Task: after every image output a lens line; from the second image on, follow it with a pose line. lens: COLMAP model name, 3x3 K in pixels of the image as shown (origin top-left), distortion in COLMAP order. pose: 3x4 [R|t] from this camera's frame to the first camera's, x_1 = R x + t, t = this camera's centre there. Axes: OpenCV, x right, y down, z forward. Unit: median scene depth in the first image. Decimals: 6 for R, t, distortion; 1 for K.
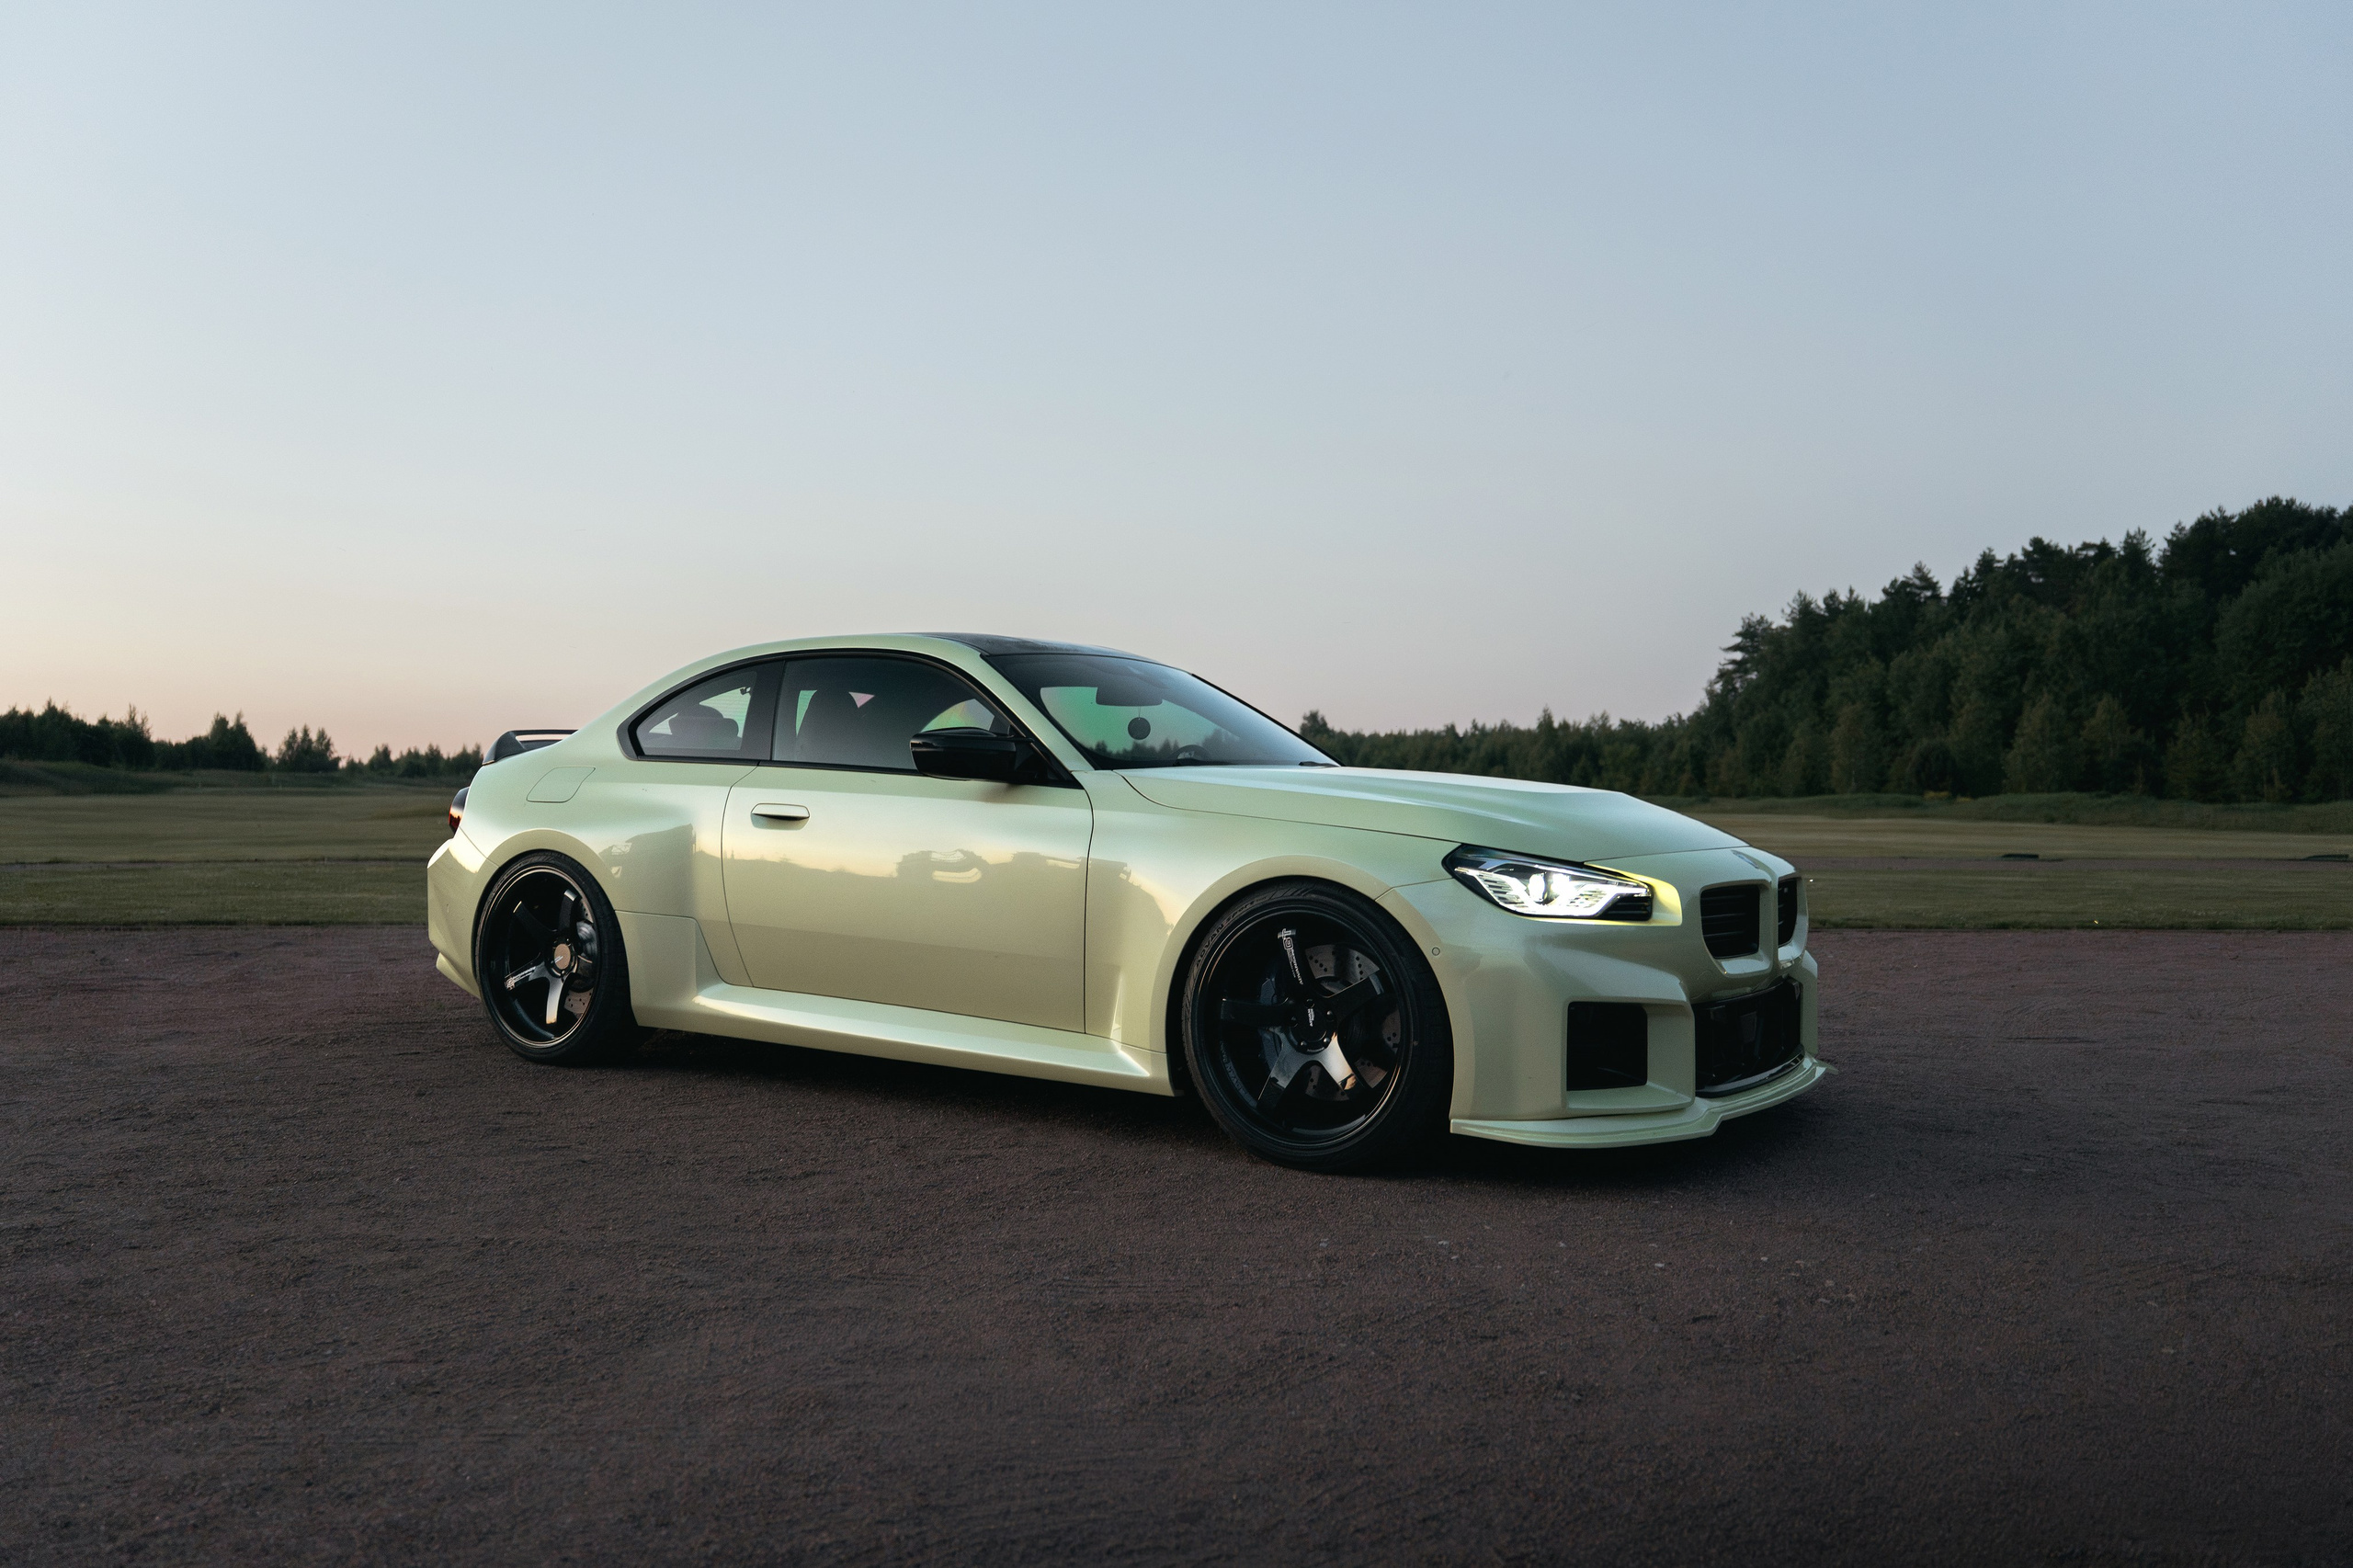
lens RADIAL K [[1874.7, 0, 1173.9], [0, 1874.7, 779.6], [0, 0, 1]] dist [0.024781, -0.032032]
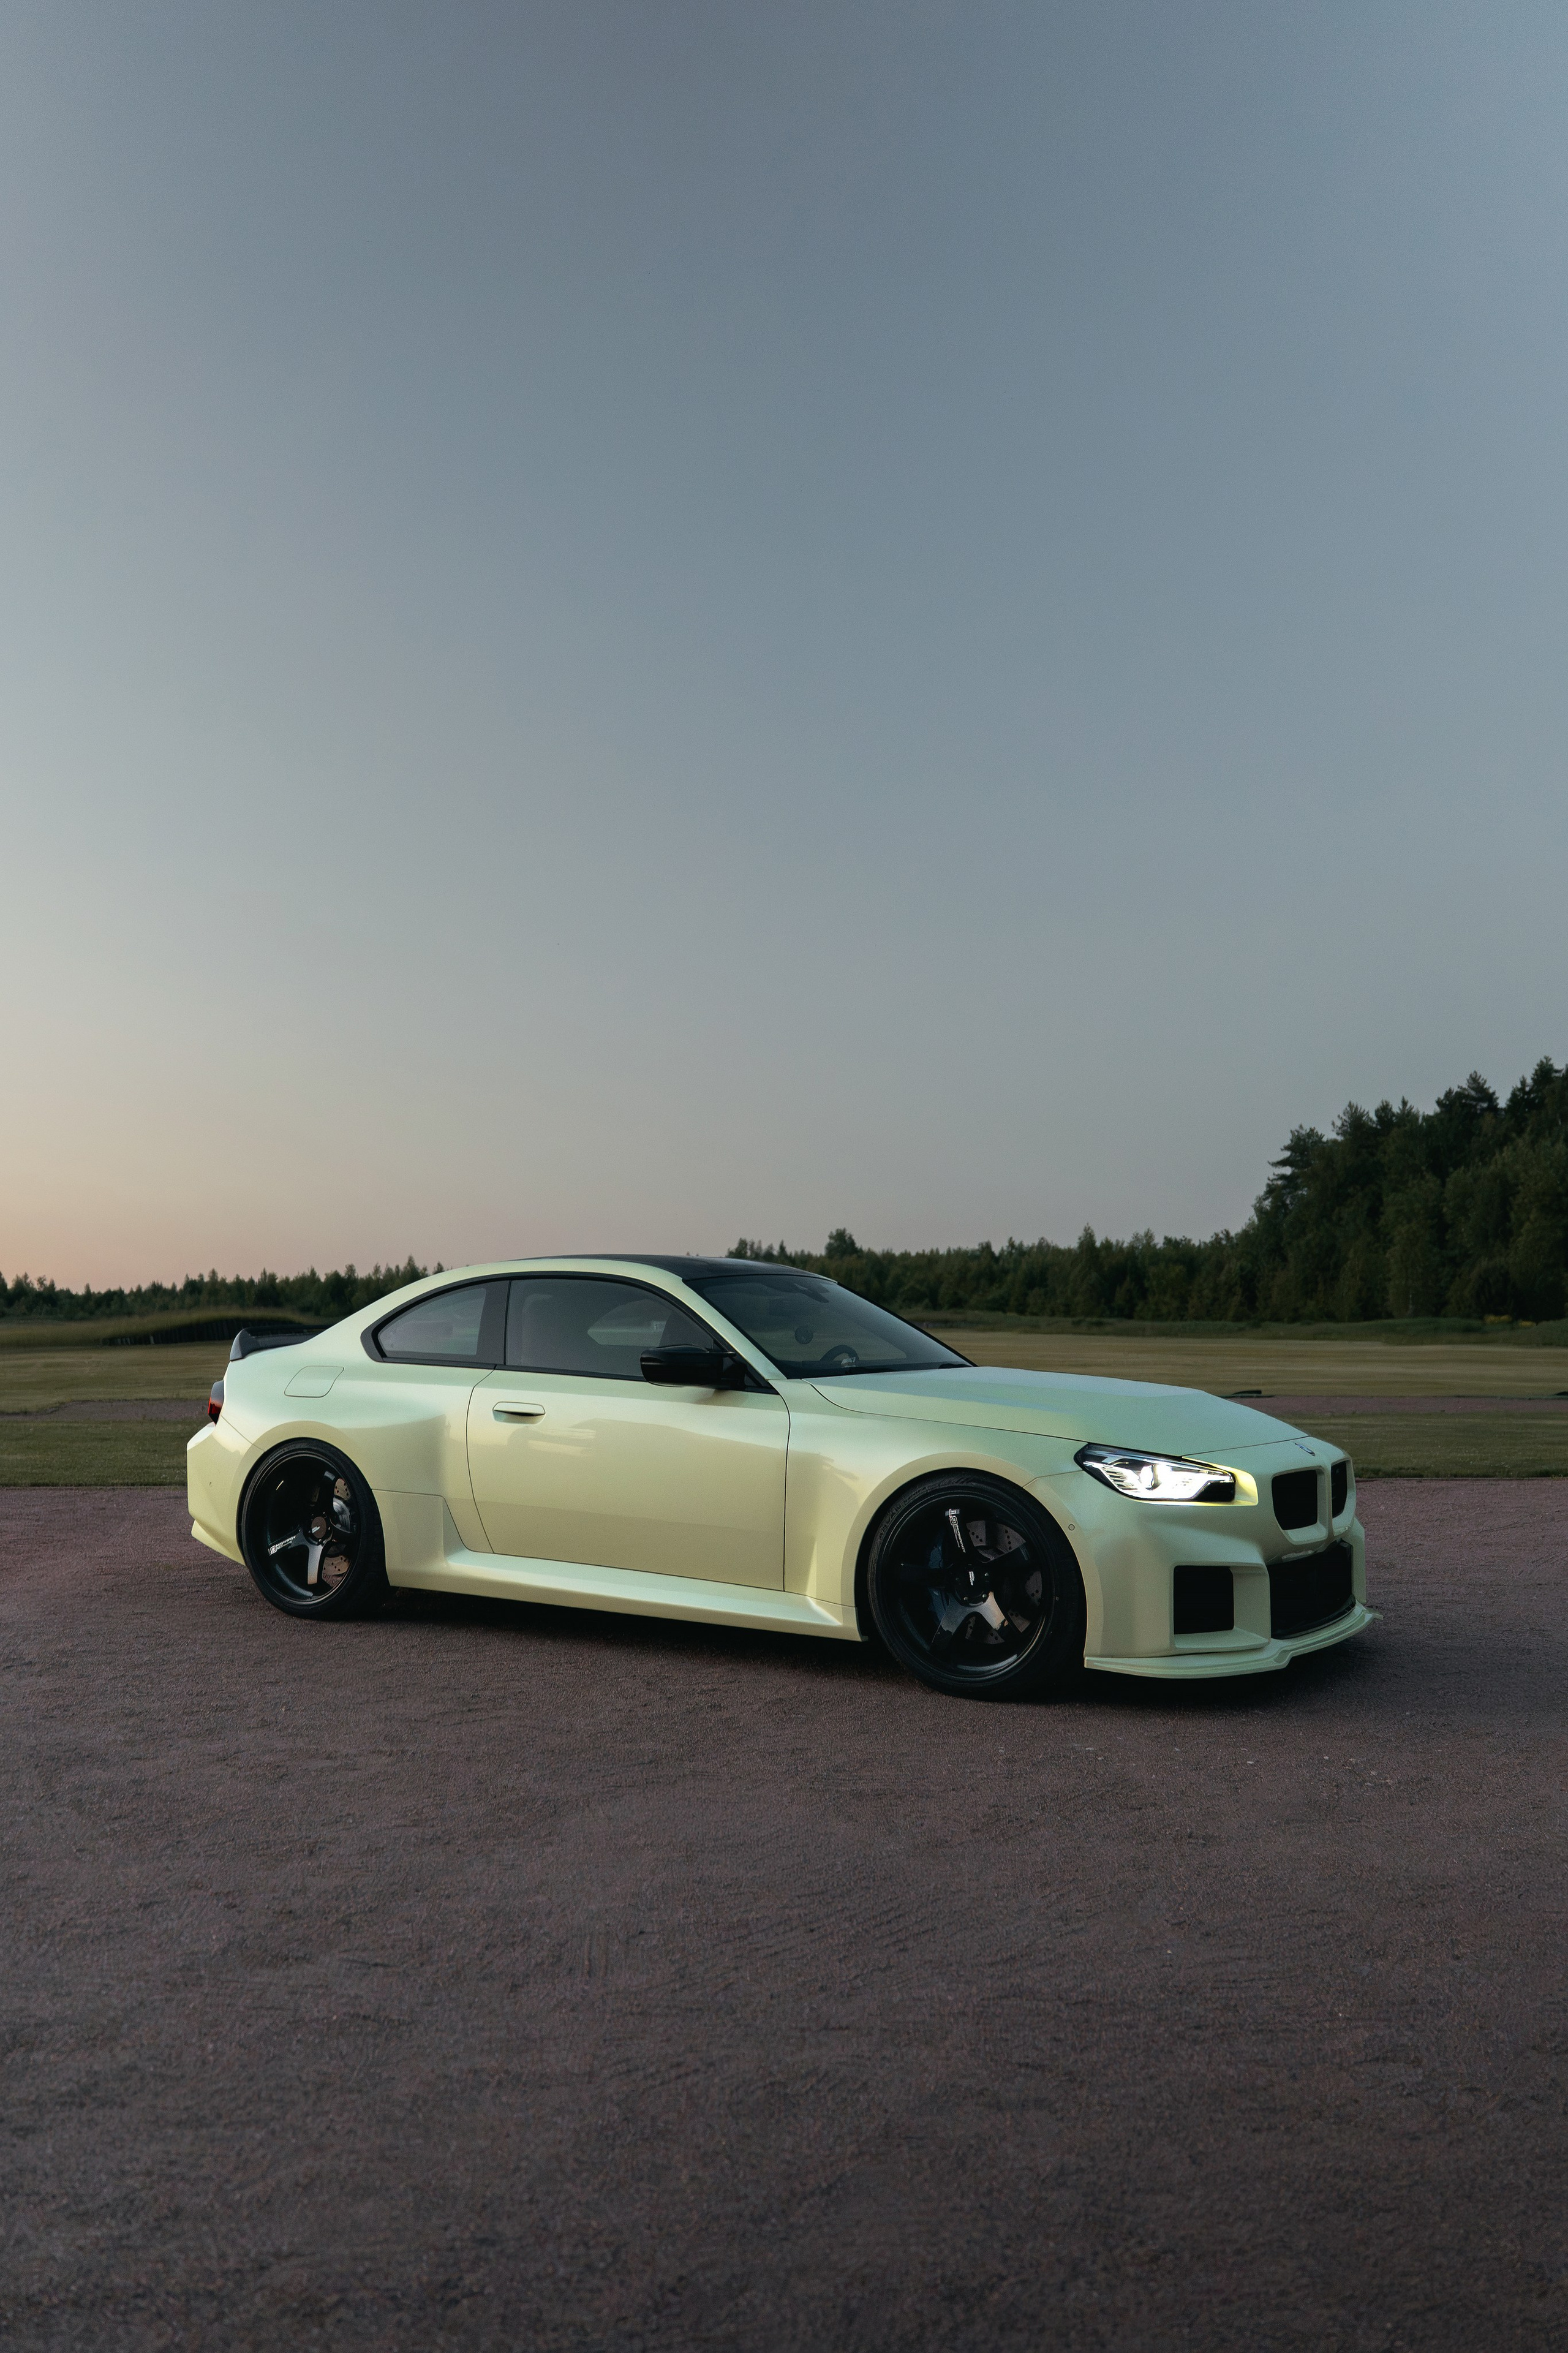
lens RADIAL K [[1874.6, 0, 764.8], [0, 1874.6, 1228.9], [0, 0, 1]] dist [0.024781, -0.032032]
pose [[0.999812, -0.003925, 0.018964, -0.080595], [0.004875, 0.998722, -0.050300, -0.042242], [-0.018742, 0.050383, 0.998554, -0.256223]]
